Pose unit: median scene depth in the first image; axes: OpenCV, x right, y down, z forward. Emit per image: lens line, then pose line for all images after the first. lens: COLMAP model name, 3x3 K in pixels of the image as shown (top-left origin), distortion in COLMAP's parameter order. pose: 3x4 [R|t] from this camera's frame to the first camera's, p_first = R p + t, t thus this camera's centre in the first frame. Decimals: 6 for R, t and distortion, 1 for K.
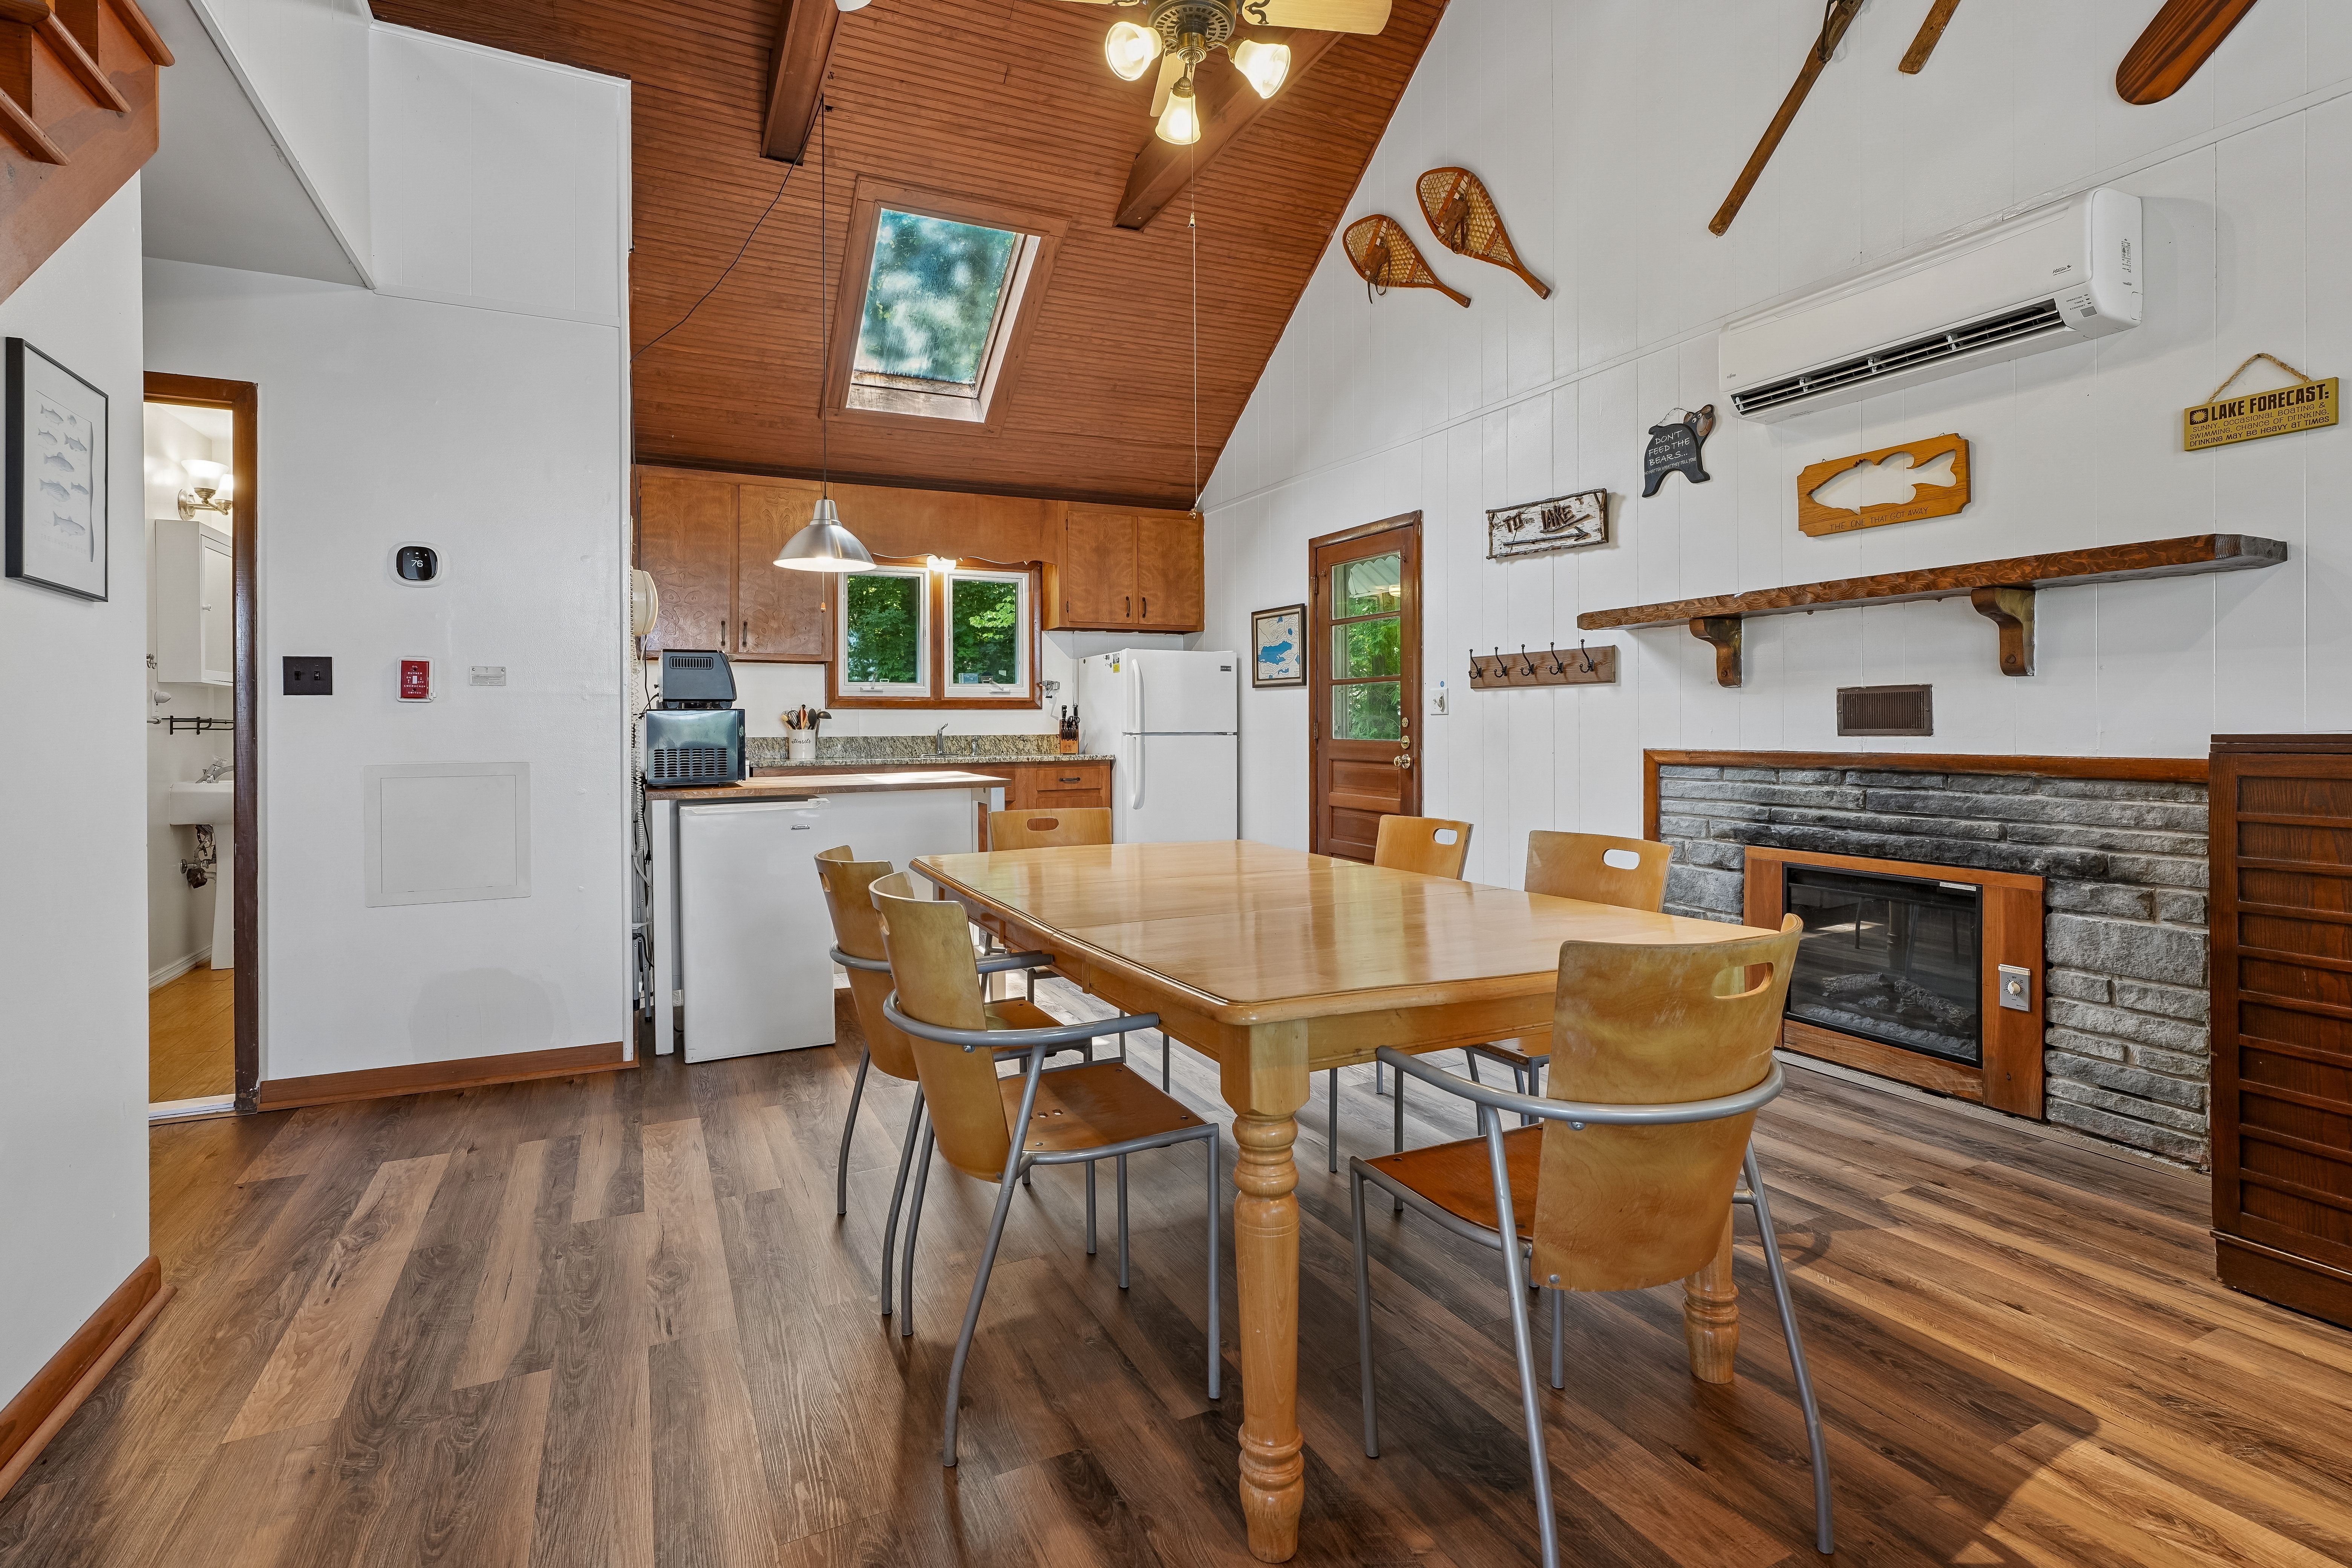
lens RADIAL K [[1107.8, 0, 1165.8], [0, 1107.8, 704.8], [0, 0, 1]] dist [-0.002170, -0.000016]
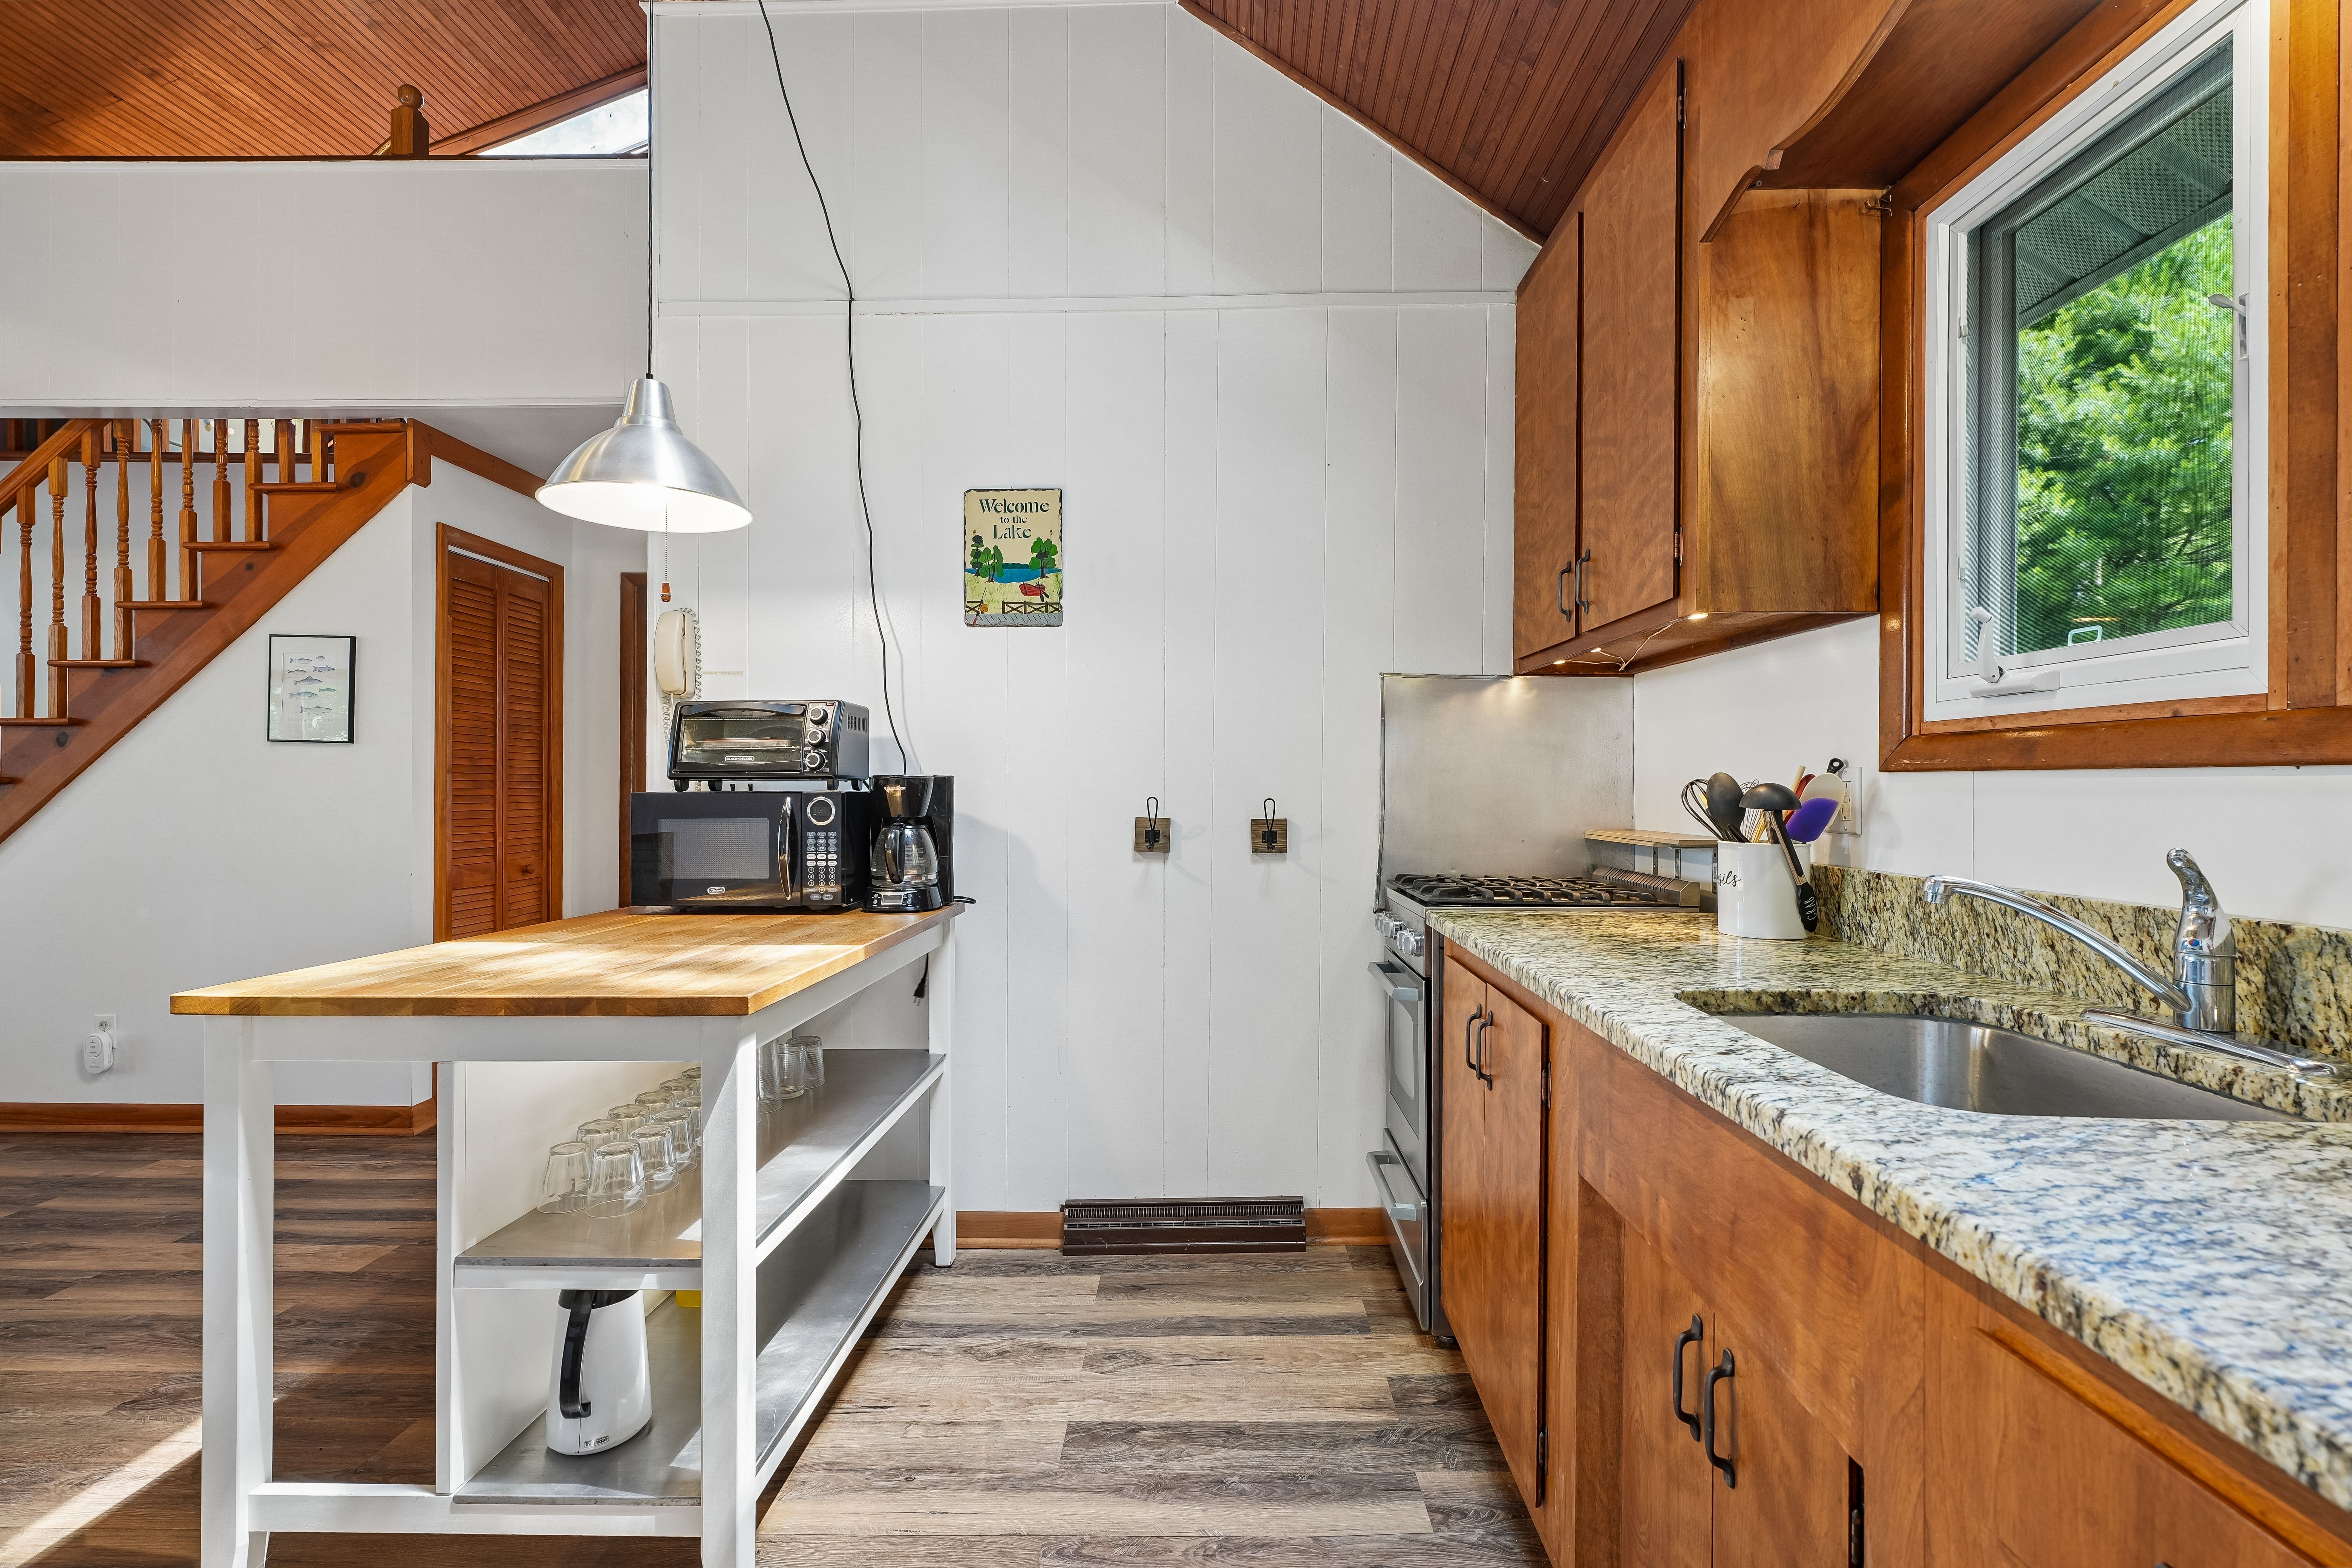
lens RADIAL K [[1055.6, 0, 1176.0], [0, 1055.6, 784.0], [0, 0, 1]] dist [-0.000806, 0.003091]
pose [[-0.452581, 0.004897, -0.891710, 0.018310], [0.020292, 0.999783, -0.004809, 0.007468], [0.891493, -0.020271, -0.452581, 1.486657]]
